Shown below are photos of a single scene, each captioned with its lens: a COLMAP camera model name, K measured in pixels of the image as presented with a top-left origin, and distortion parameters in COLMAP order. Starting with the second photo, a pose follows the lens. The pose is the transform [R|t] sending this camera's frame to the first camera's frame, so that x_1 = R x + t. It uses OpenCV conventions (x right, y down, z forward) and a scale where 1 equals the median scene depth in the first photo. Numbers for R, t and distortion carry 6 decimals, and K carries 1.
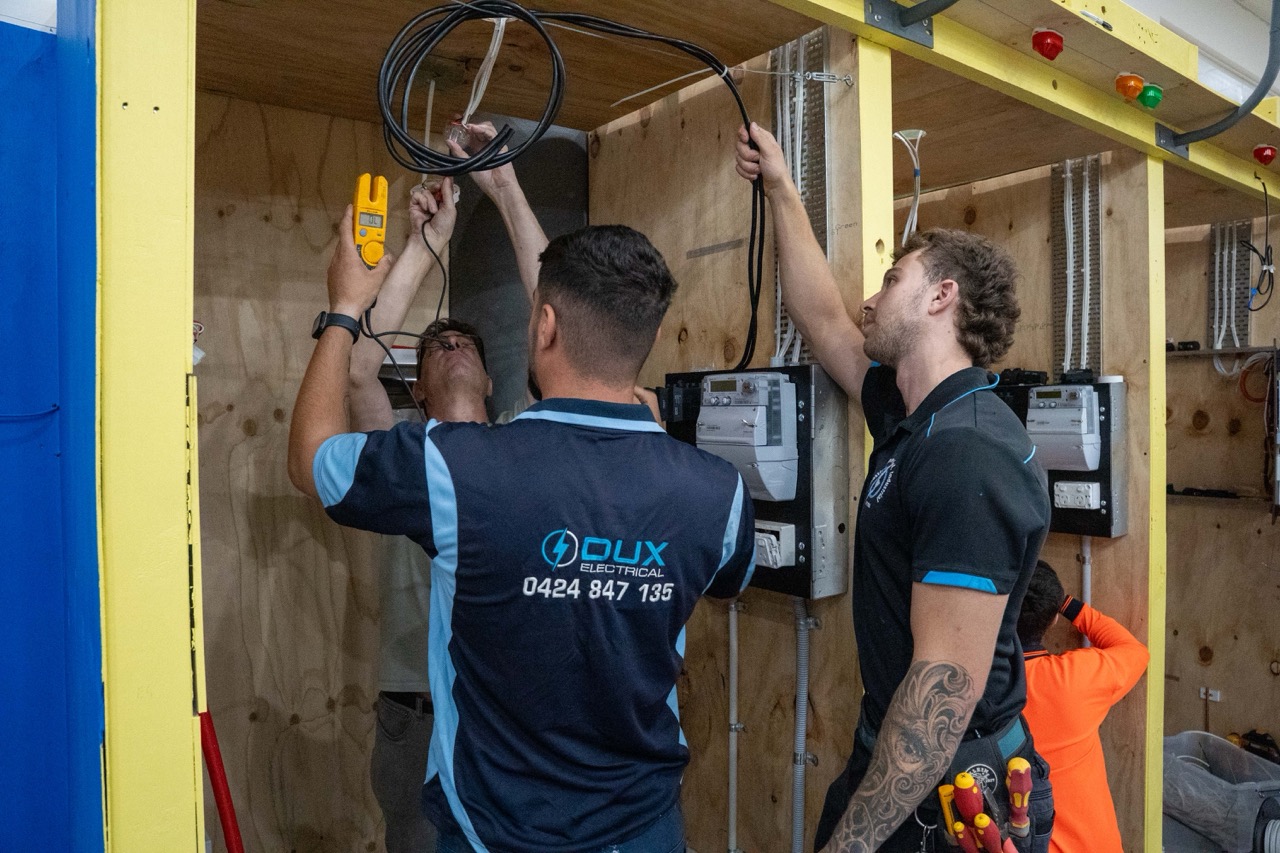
lens RADIAL K [[886.2, 0, 640.0], [0, 886.2, 426.5], [0, 0, 1]] dist [-0.140770, 0.088357]
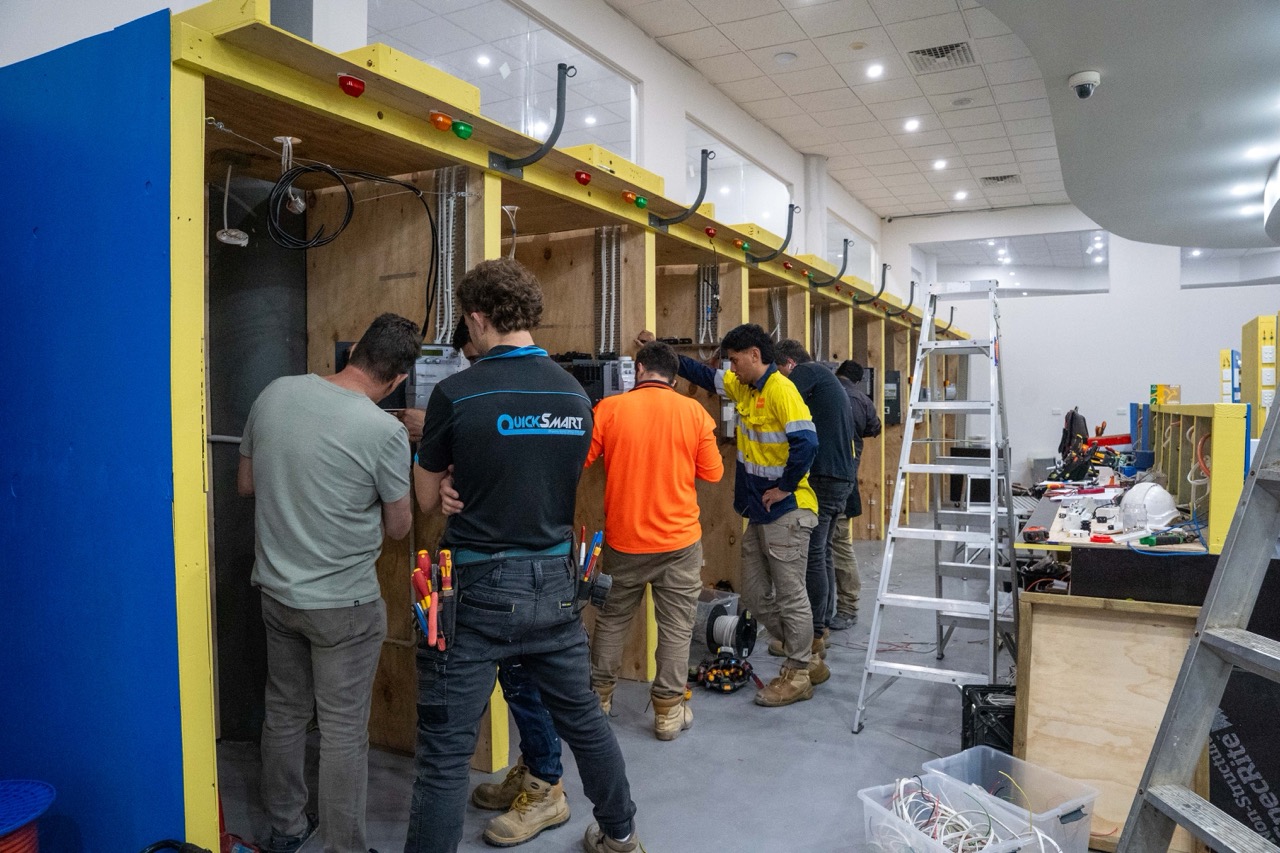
lens RADIAL K [[886.2, 0, 640.0], [0, 886.2, 426.5], [0, 0, 1]] dist [-0.140770, 0.088357]
pose [[0.902324, -0.009351, 0.430958, -0.185911], [0.004917, 0.999923, 0.011402, 0.060472], [-0.431031, -0.008169, 0.902300, -0.608971]]
